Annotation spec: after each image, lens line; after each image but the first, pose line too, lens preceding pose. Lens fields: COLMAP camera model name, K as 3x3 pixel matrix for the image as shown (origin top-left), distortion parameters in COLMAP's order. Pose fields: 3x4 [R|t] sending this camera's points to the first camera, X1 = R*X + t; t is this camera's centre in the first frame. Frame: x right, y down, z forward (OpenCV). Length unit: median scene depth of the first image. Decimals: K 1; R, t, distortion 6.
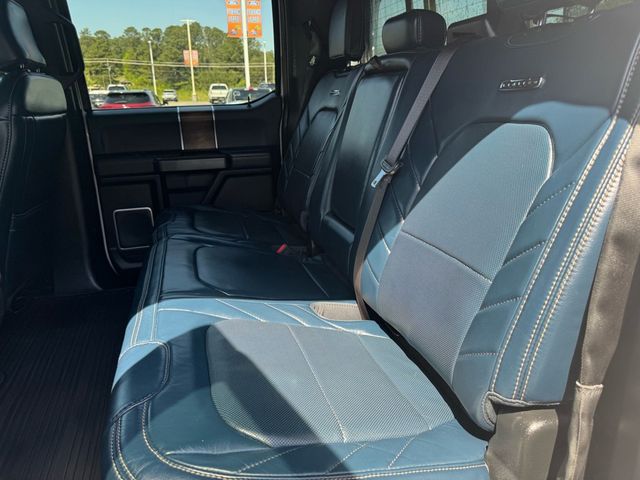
lens RADIAL K [[458.7, 0, 321.7], [0, 458.7, 242.4], [0, 0, 1]] dist [0.006592, -0.003597]
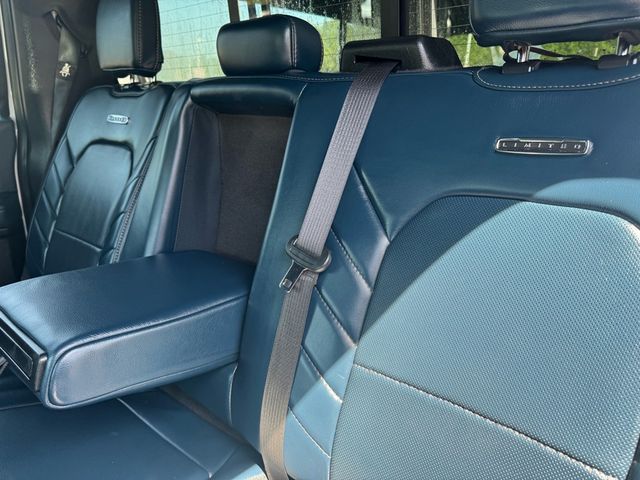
lens RADIAL K [[458.7, 0, 321.7], [0, 458.7, 242.4], [0, 0, 1]] dist [0.006592, -0.003597]
pose [[0.847582, -0.126900, 0.515268, -0.088585], [0.137252, 0.990370, 0.018137, -0.109454], [-0.512608, 0.055349, 0.856837, 0.249243]]
